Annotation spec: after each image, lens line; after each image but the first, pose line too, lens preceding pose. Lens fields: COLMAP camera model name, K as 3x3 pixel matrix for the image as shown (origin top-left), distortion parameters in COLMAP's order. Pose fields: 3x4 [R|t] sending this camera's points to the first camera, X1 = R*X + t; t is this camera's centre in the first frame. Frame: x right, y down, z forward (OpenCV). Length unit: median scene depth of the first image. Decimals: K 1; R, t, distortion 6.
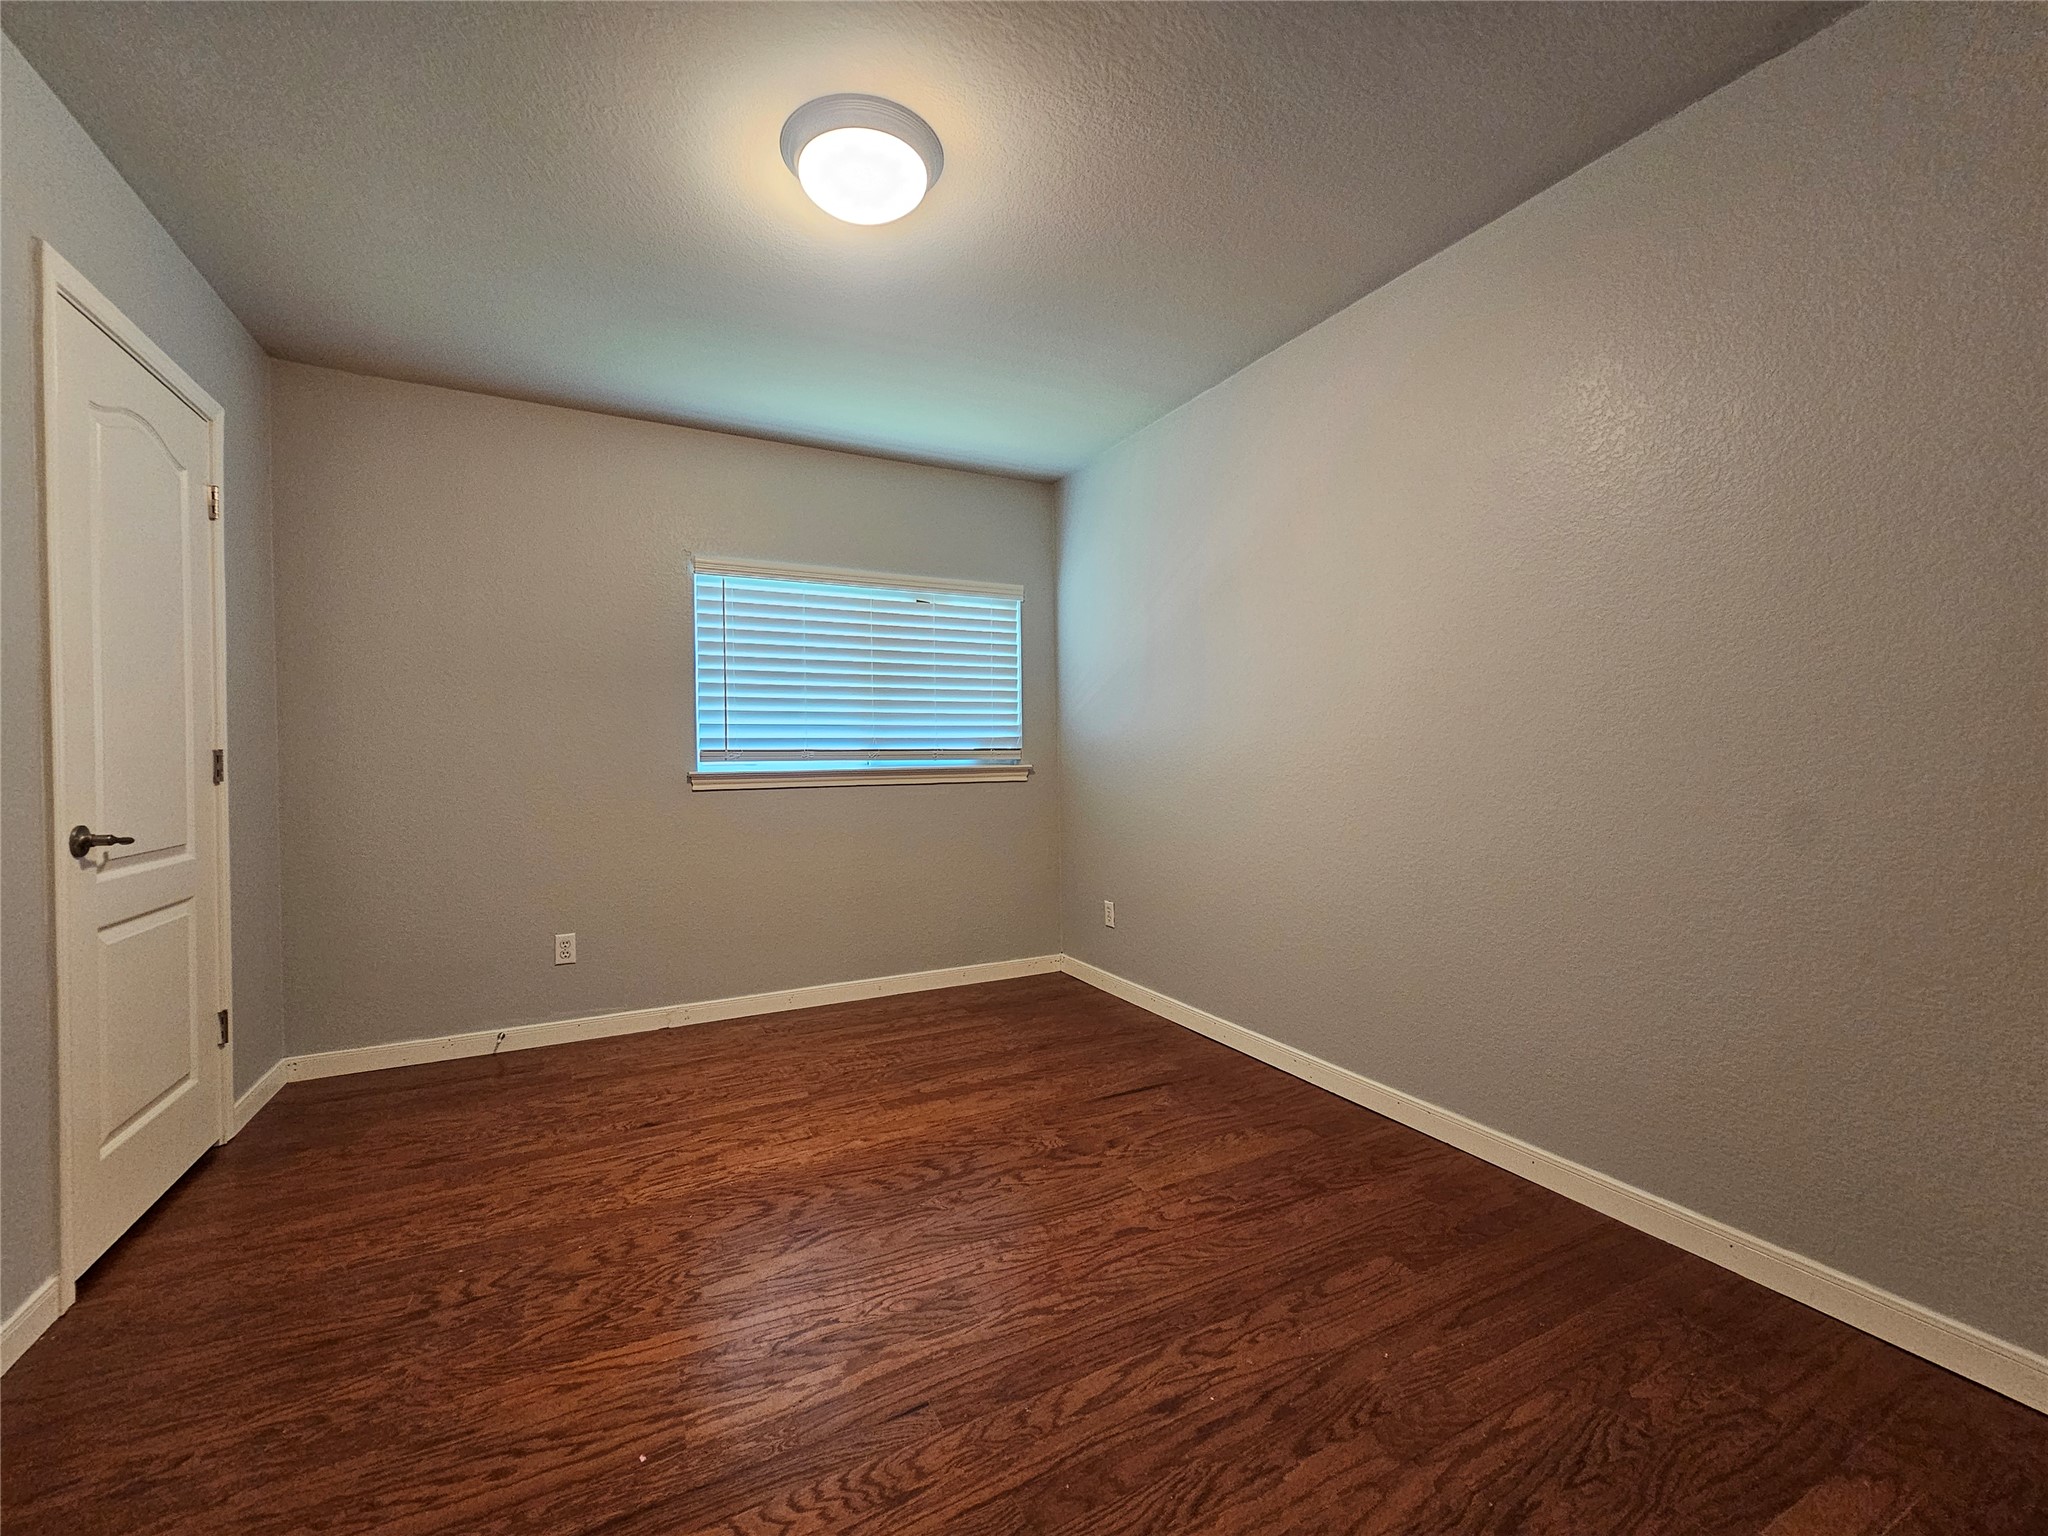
lens RADIAL K [[804.4, 0, 1015.0], [0, 804.4, 775.7], [0, 0, 1]] dist [-0.001288, 0.000034]
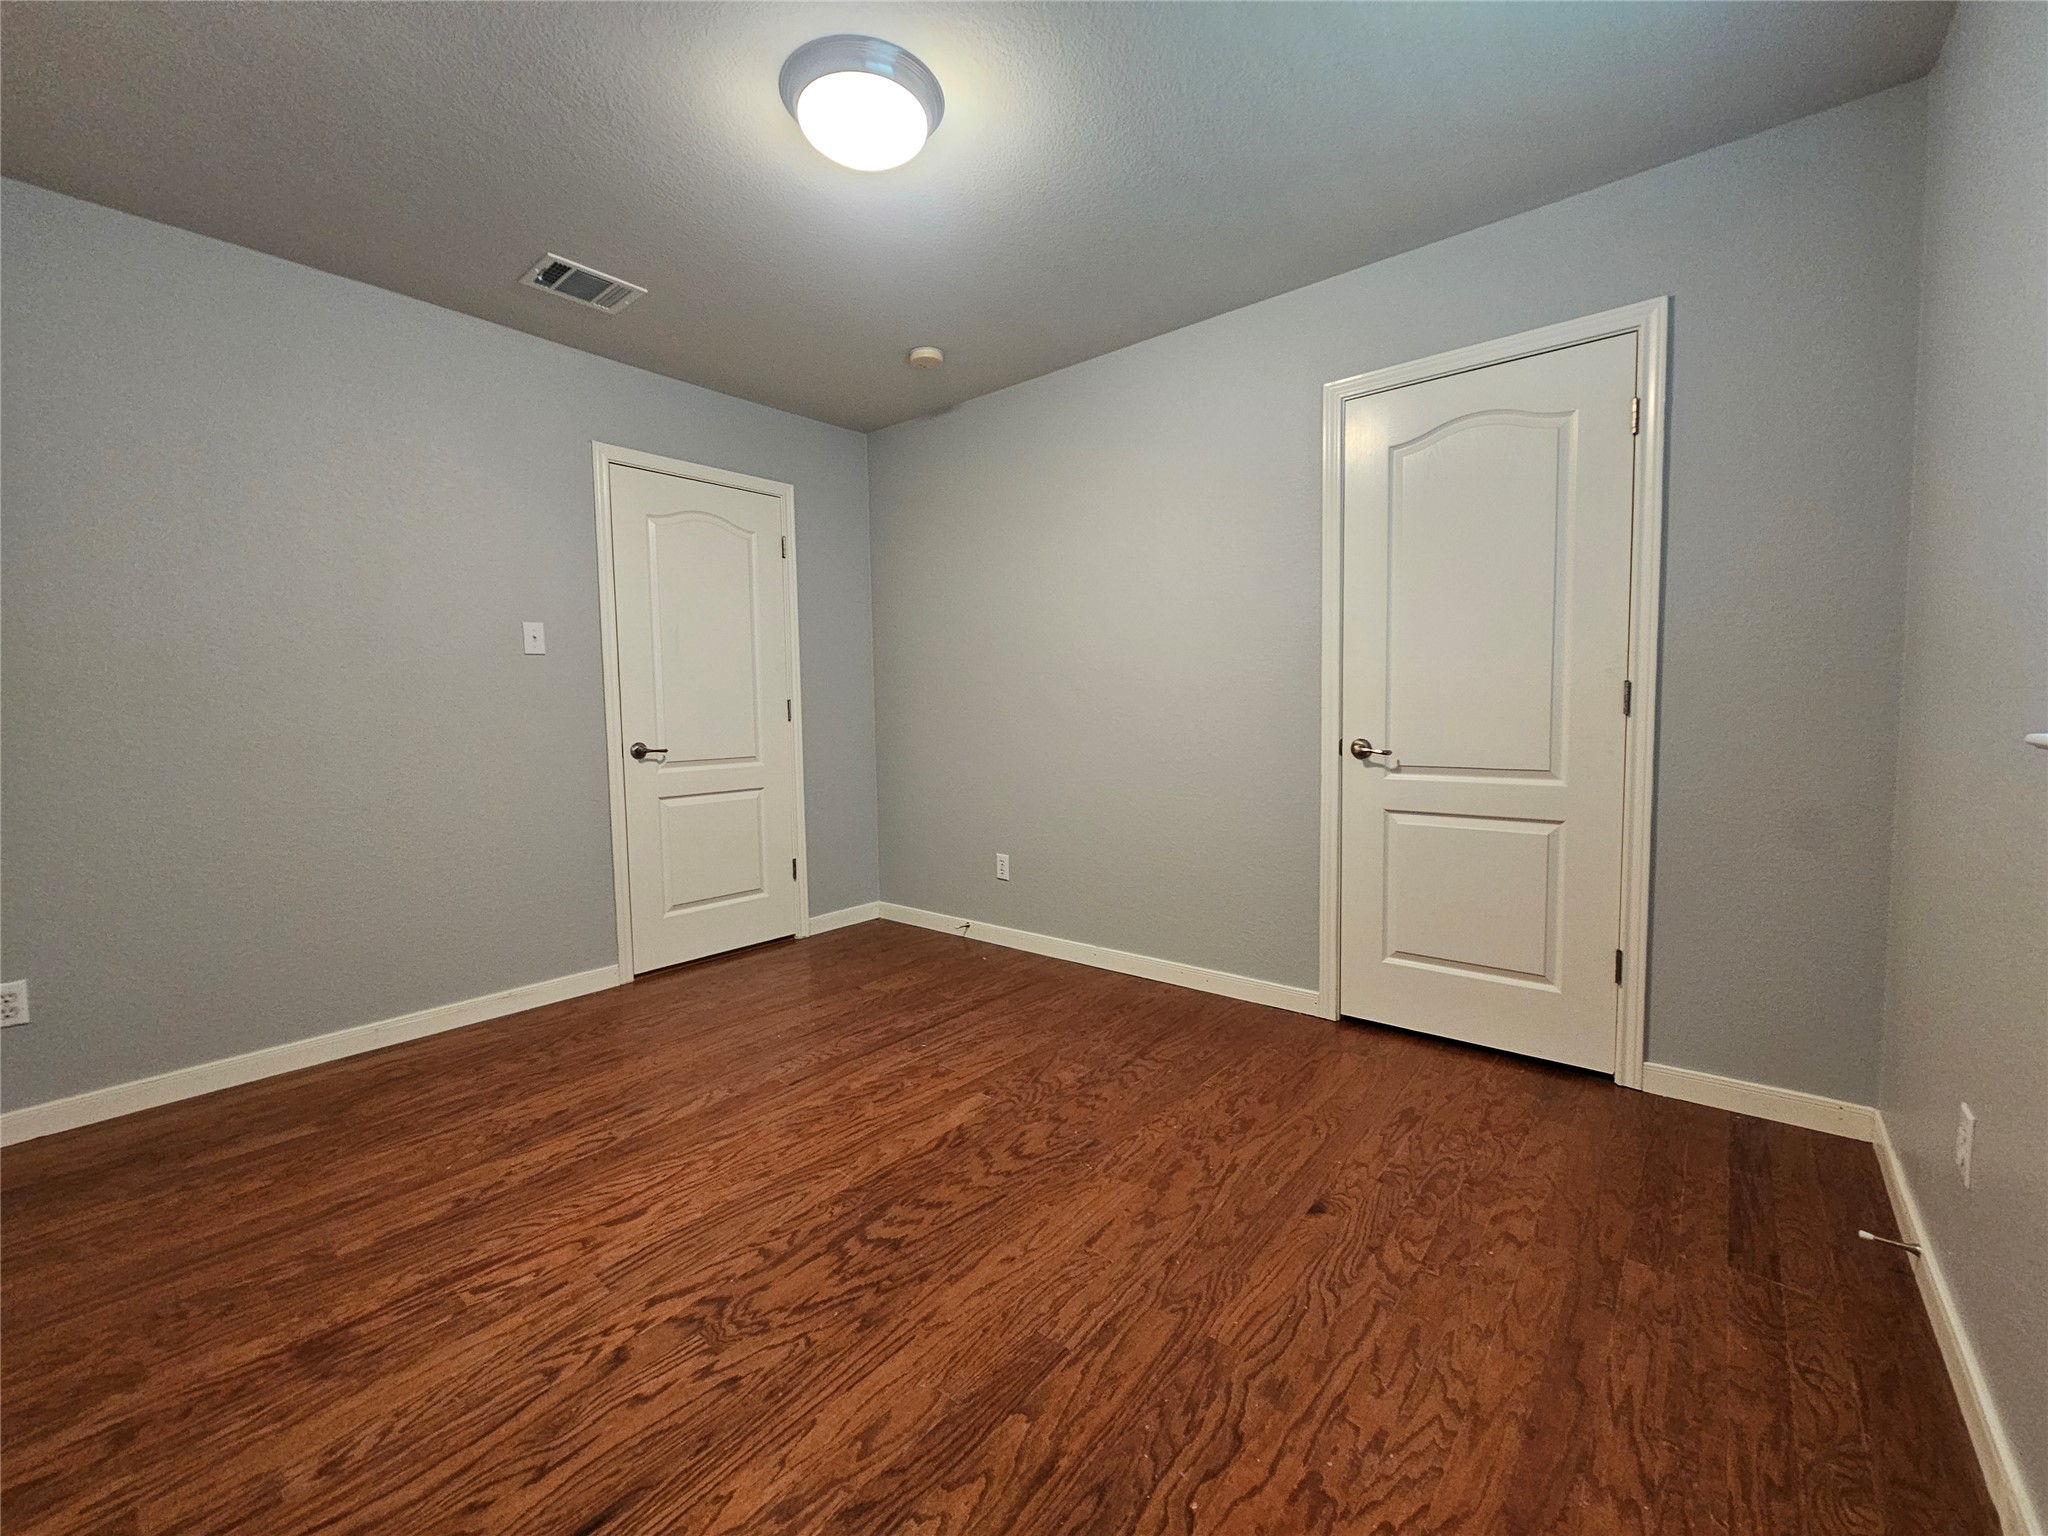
lens RADIAL K [[839.7, 0, 1022.9], [0, 839.7, 764.1], [0, 0, 1]] dist [-0.002786, 0.000226]
pose [[-0.914944, 0.054902, -0.399828, 0.075854], [0.016375, 0.994938, 0.099145, -0.048781], [0.403248, 0.084165, -0.911212, 1.820753]]
